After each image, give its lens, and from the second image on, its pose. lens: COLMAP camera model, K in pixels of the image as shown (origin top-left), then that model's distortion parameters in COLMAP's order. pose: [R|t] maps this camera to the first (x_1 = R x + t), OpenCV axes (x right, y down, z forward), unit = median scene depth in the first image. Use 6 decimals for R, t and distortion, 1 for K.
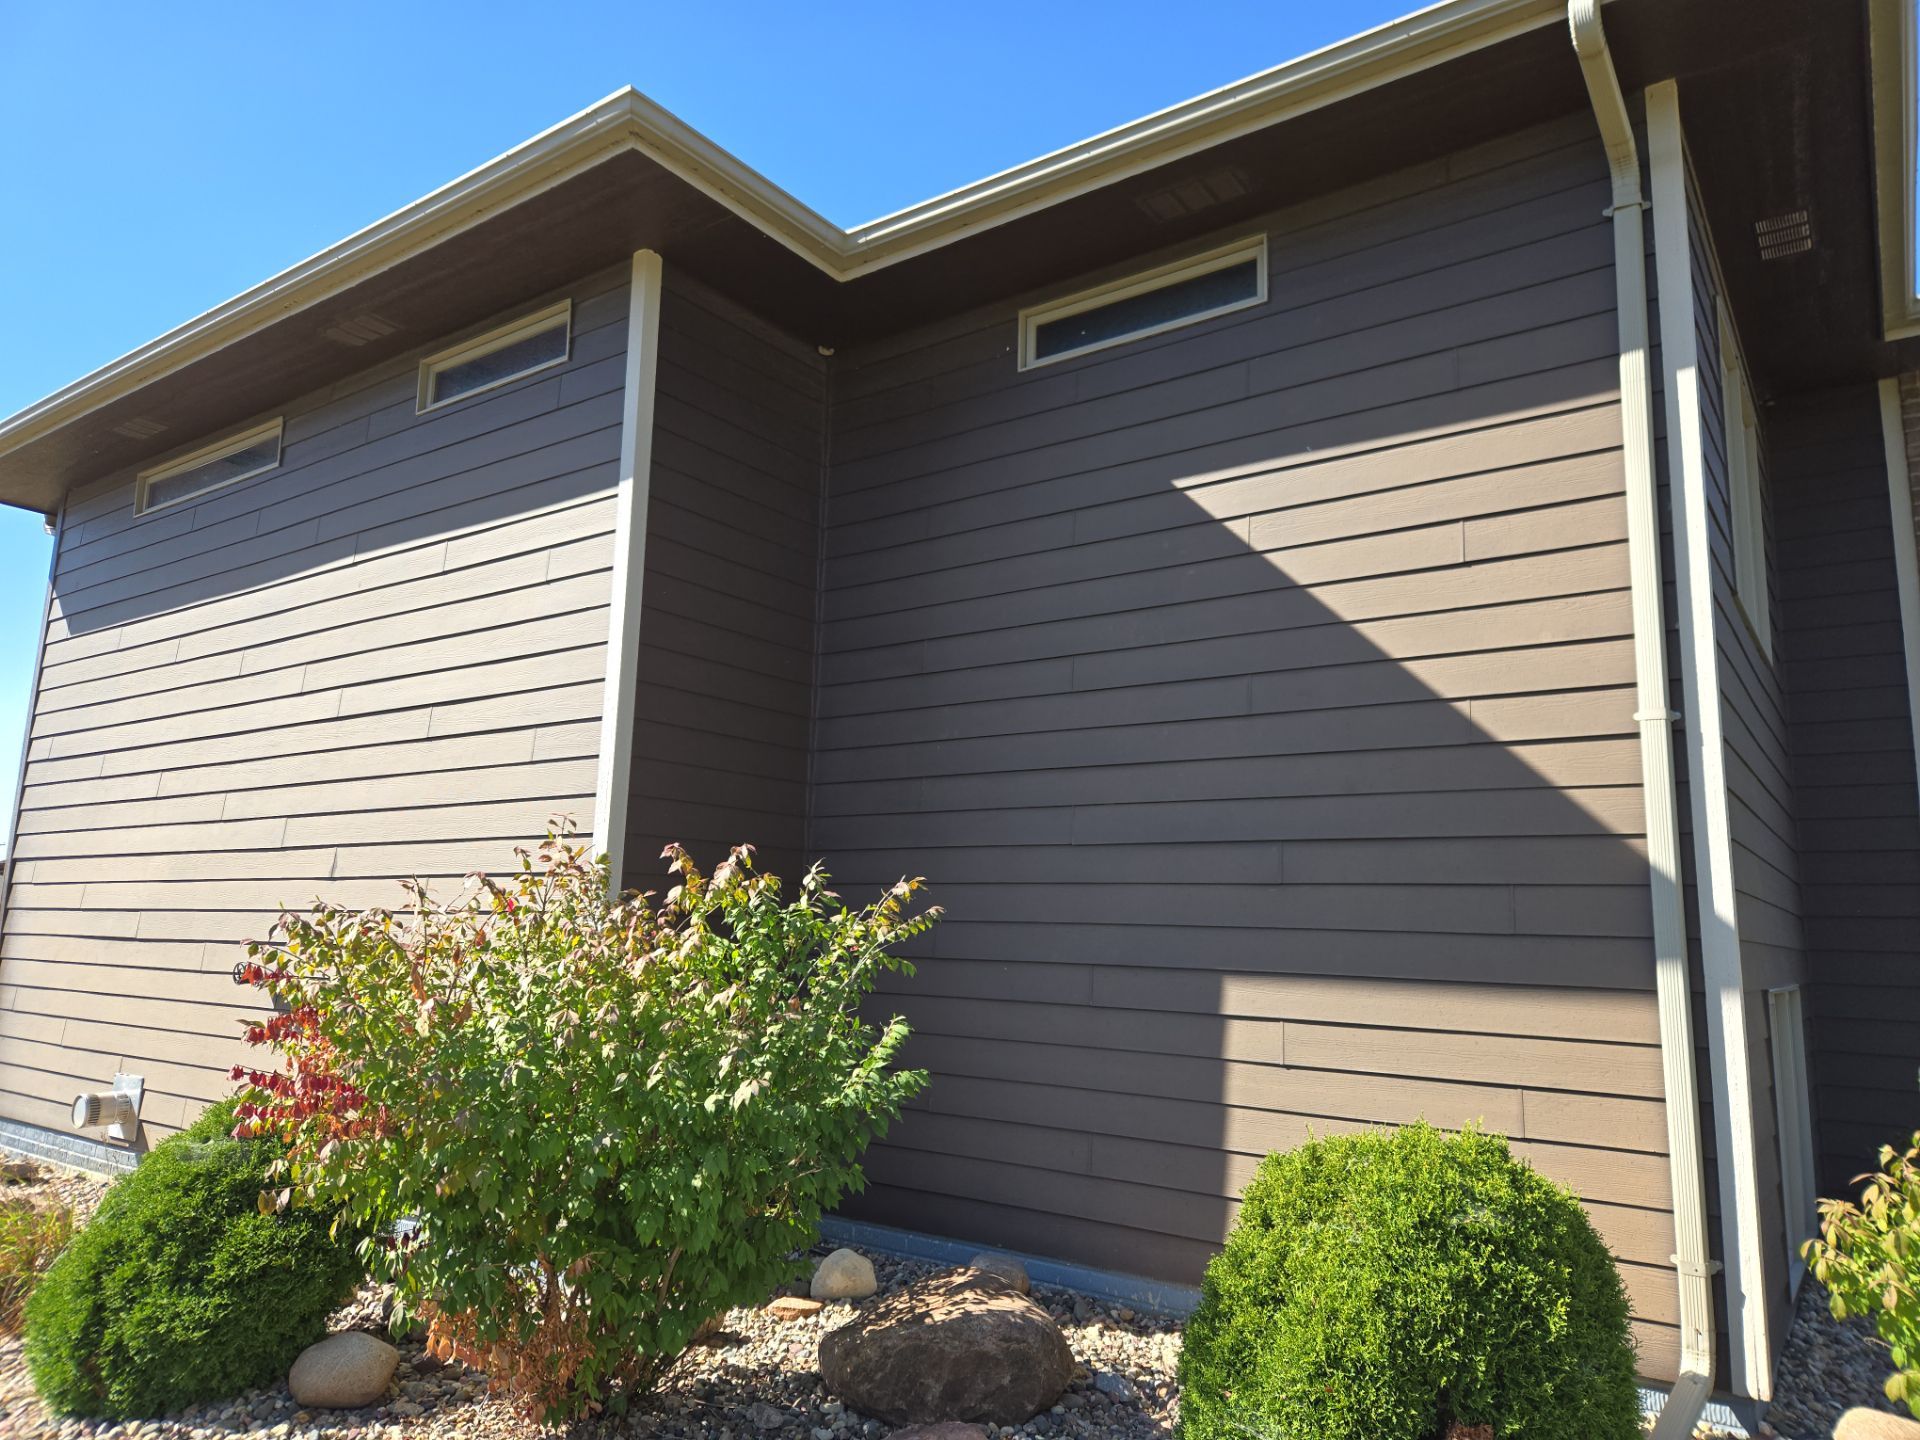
lens RADIAL K [[1252.3, 0, 960.0], [0, 1252.3, 720.0], [0, 0, 1]] dist [0.098658, -0.087791]
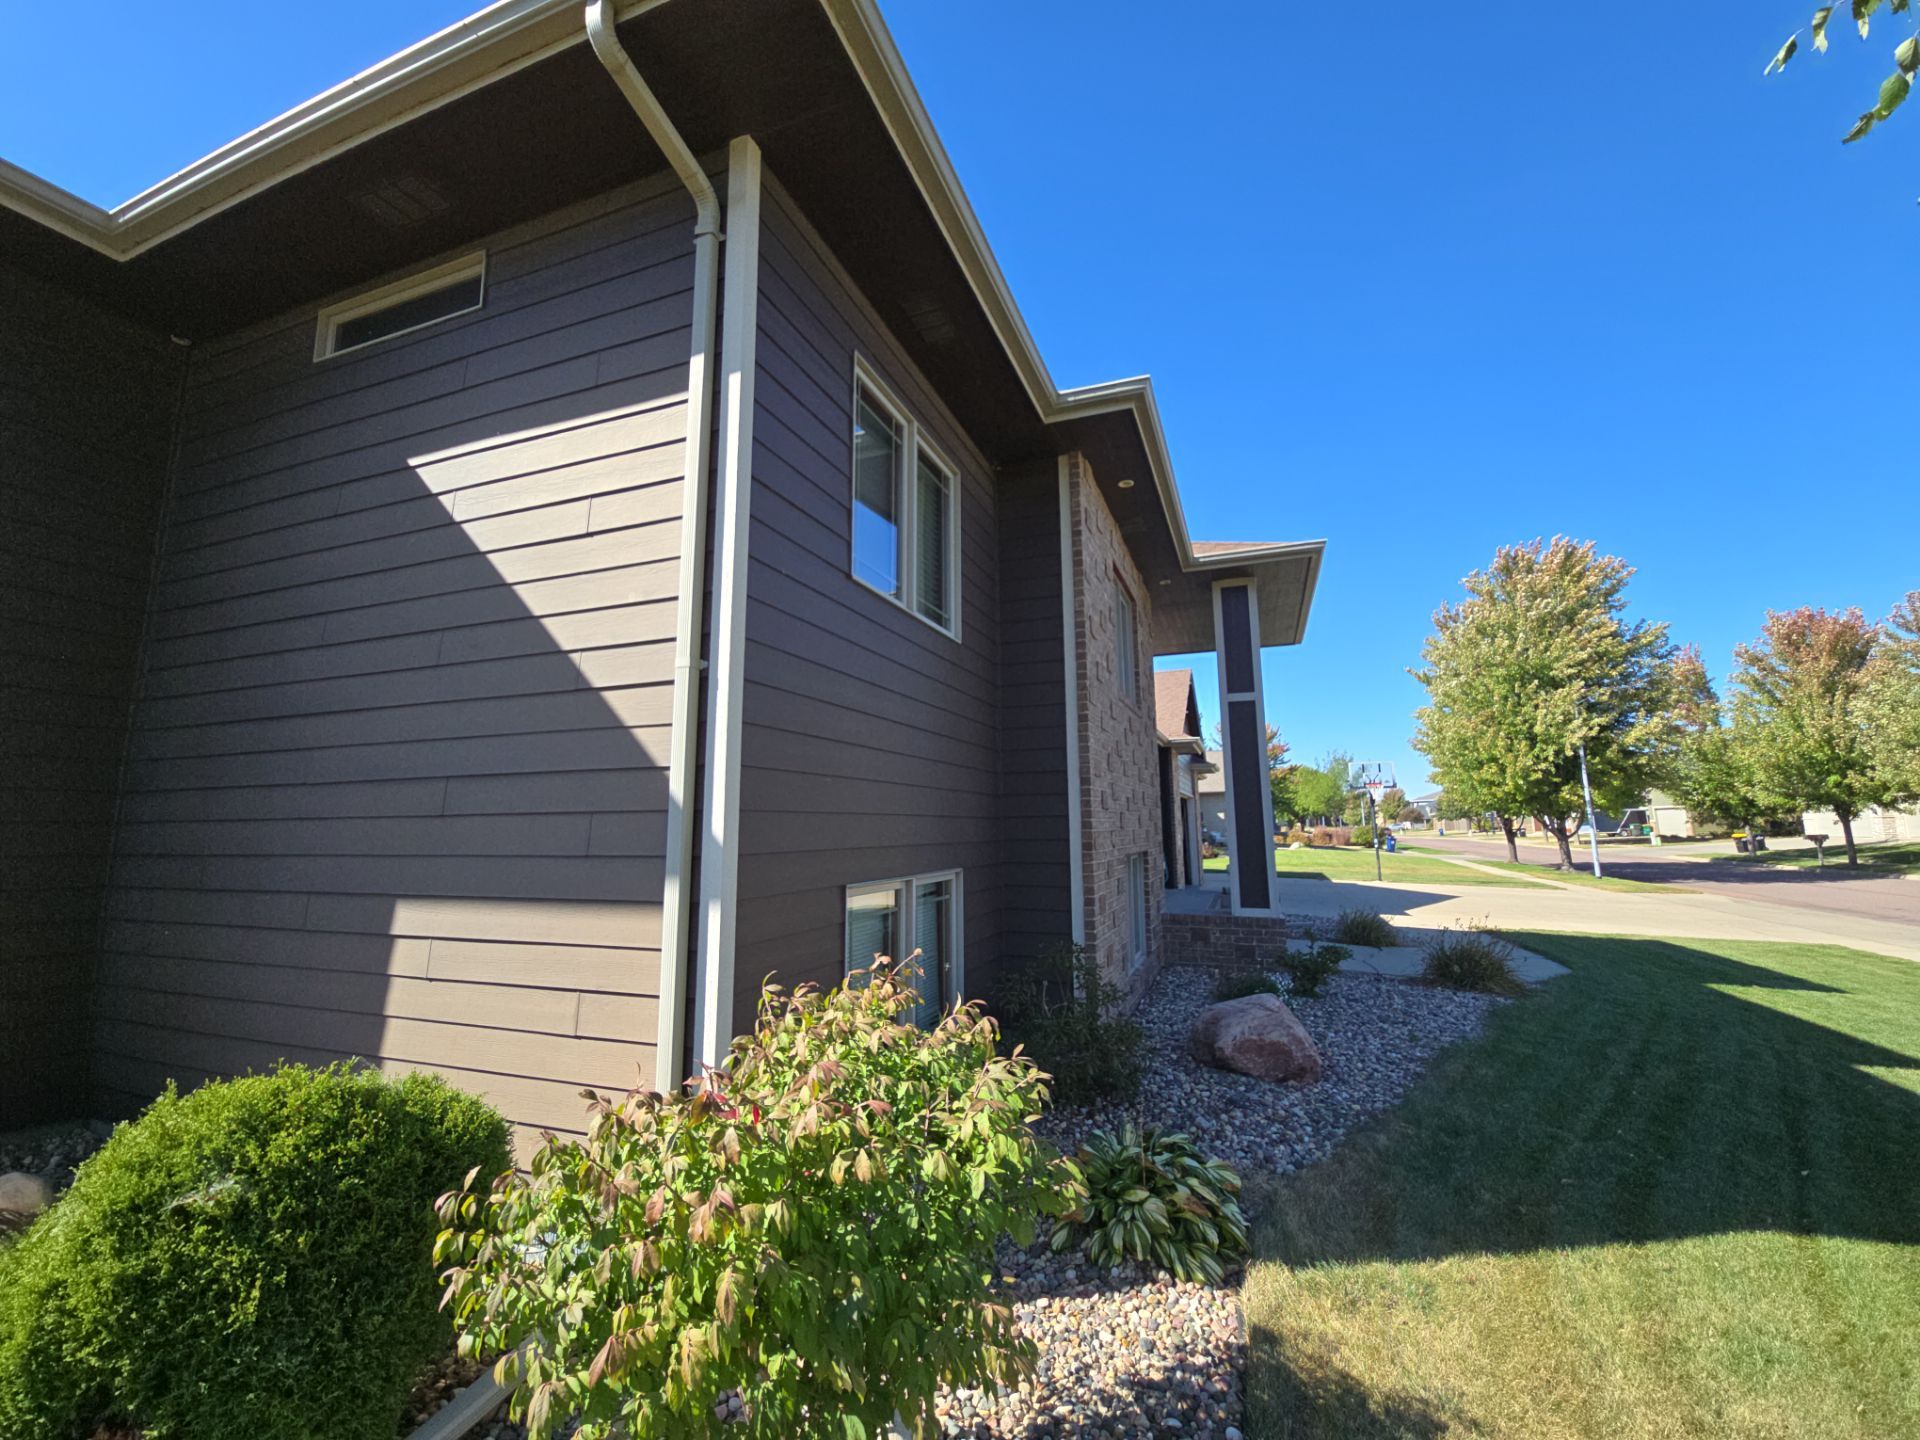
lens RADIAL K [[772.5, 0, 960.0], [0, 772.5, 720.0], [0, 0, 1]] dist [0.010984, -0.012526]
pose [[0.964377, -0.000922, 0.264529, 0.514225], [-0.006961, 0.999559, 0.028862, 0.021597], [-0.264439, -0.029675, 0.963946, 0.220096]]
